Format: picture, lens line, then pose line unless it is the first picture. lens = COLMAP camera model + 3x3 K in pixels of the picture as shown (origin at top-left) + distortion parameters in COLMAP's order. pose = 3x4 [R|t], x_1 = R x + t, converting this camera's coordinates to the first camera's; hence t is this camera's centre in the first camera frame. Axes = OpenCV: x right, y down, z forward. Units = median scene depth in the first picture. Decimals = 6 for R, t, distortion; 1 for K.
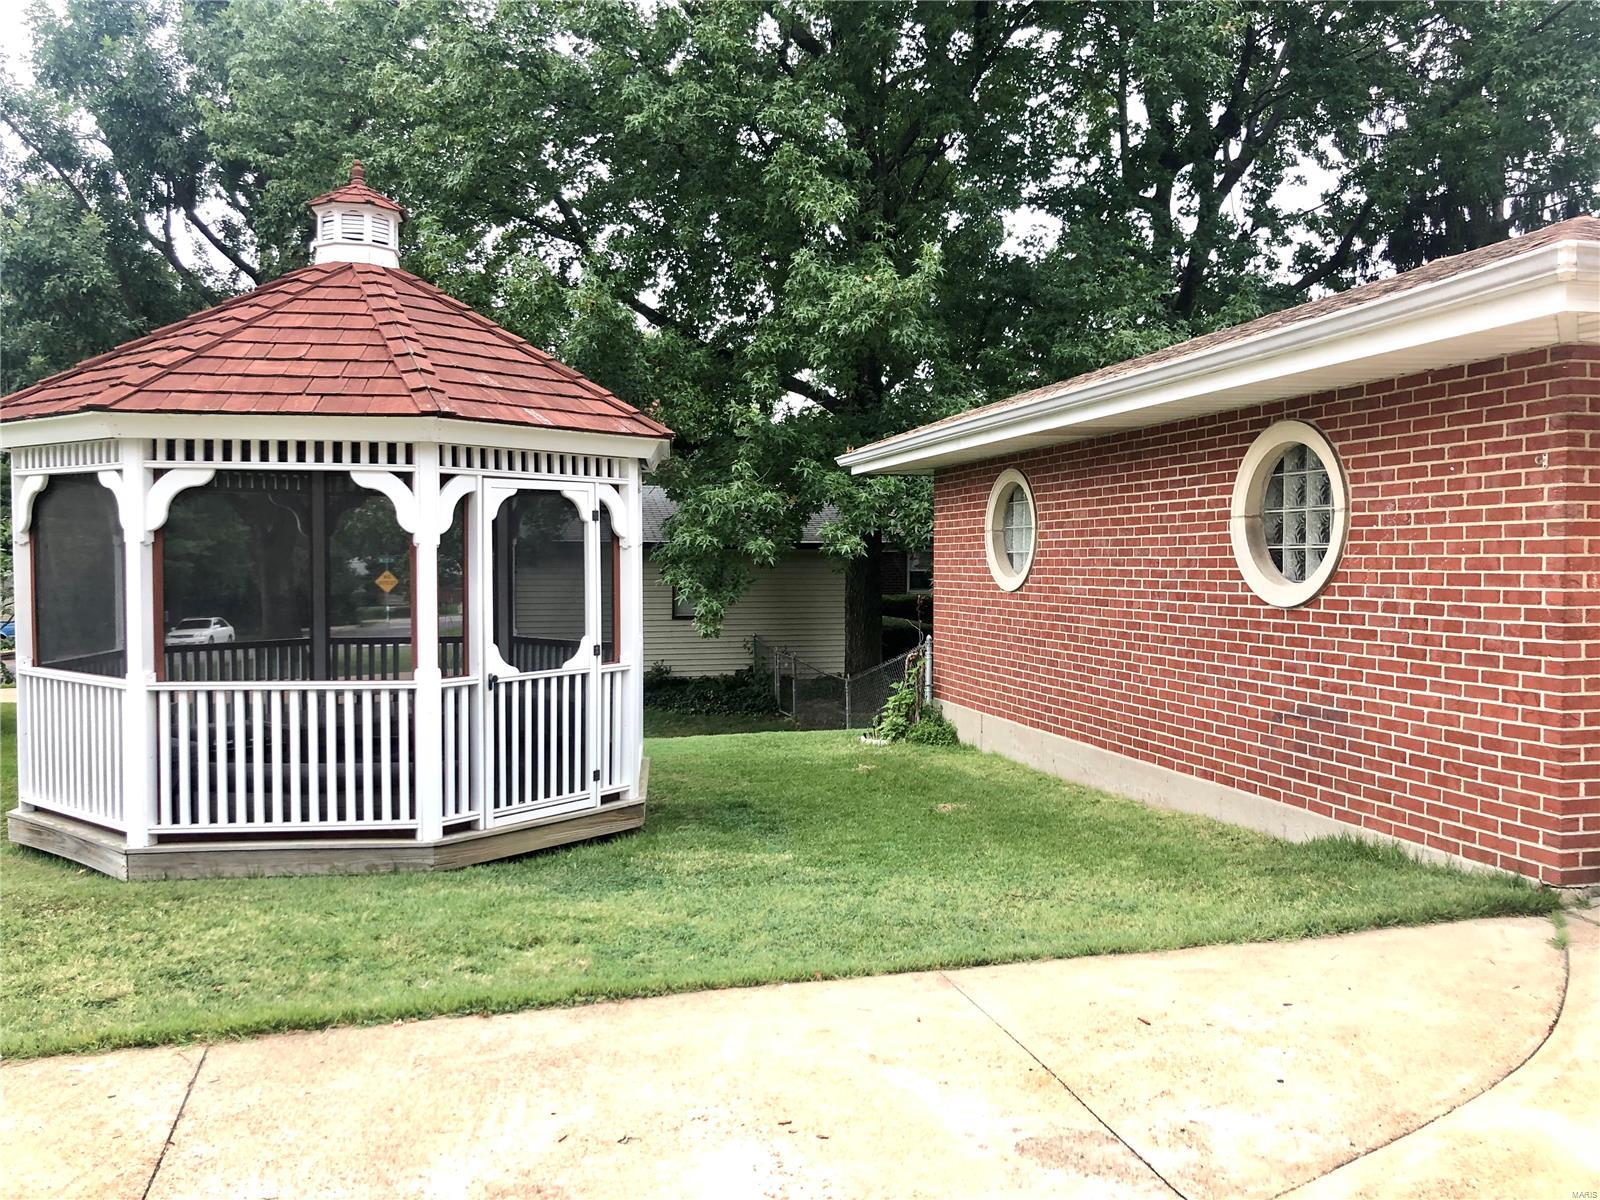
lens RADIAL K [[1326.9, 0, 805.0], [0, 1326.9, 571.2], [0, 0, 1]] dist [0.129561, -0.234398]
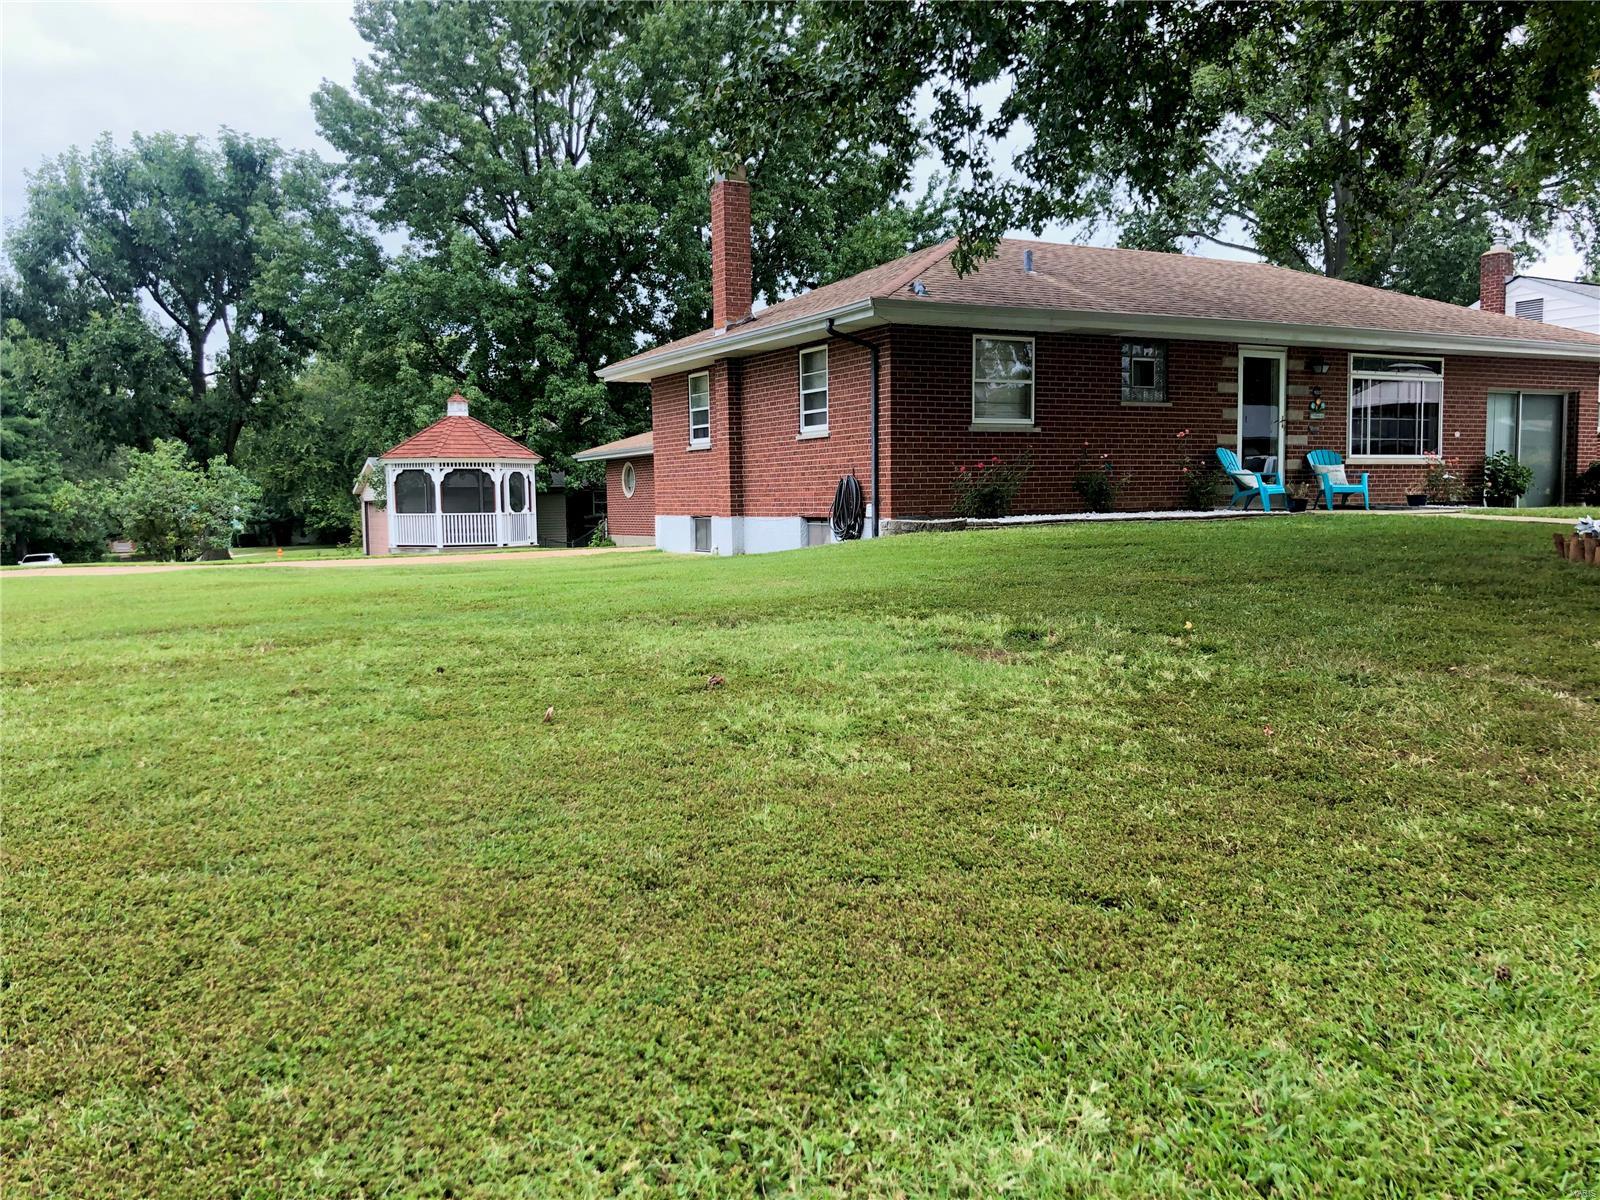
lens RADIAL K [[1302.5, 0, 806.1], [0, 1302.5, 634.7], [0, 0, 1]] dist [0.019858, 0.007456]
pose [[0.970874, -0.040670, 0.236112, -0.295714], [0.019589, 0.995663, 0.090952, 0.100462], [-0.238787, -0.083678, 0.967460, -3.376351]]
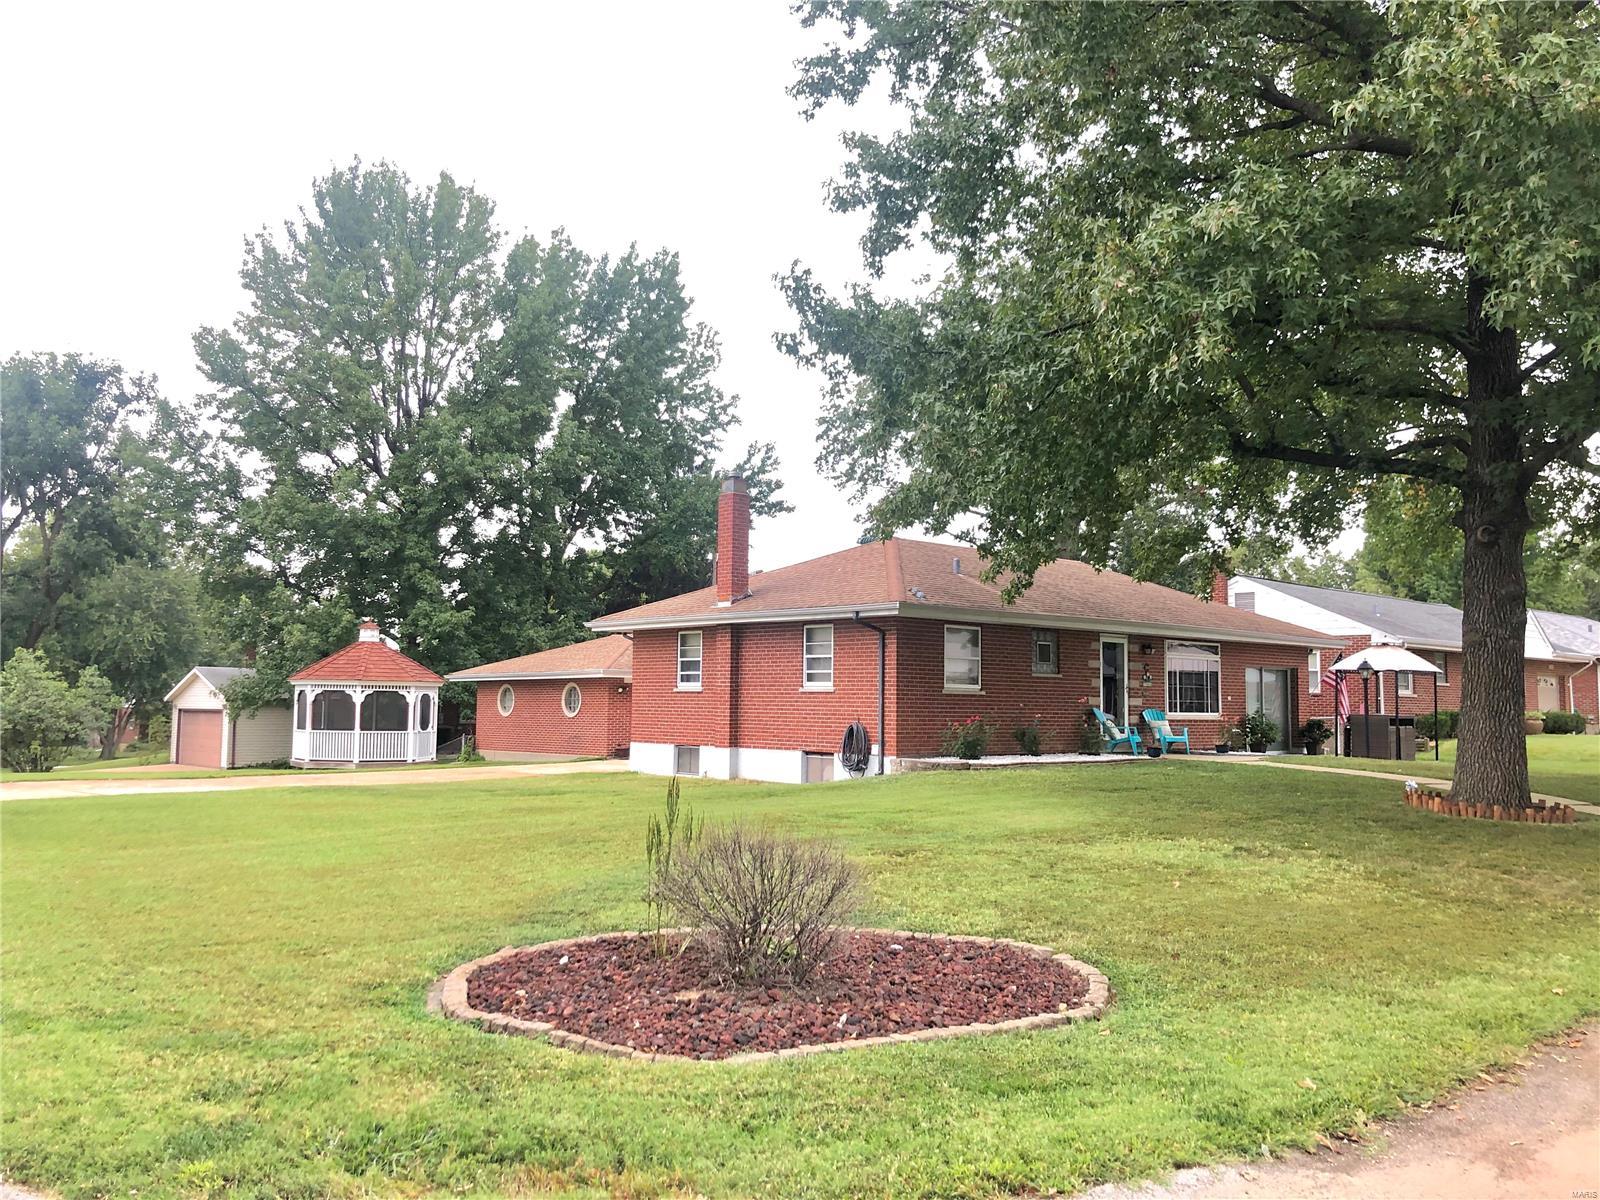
lens RADIAL K [[1326.9, 0, 805.0], [0, 1326.9, 571.2], [0, 0, 1]] dist [0.129561, -0.234398]
pose [[0.883519, 0.056151, 0.465017, -1.234835], [-0.005503, 0.993964, -0.109567, 0.022792], [-0.468363, 0.094245, 0.878495, -3.883264]]
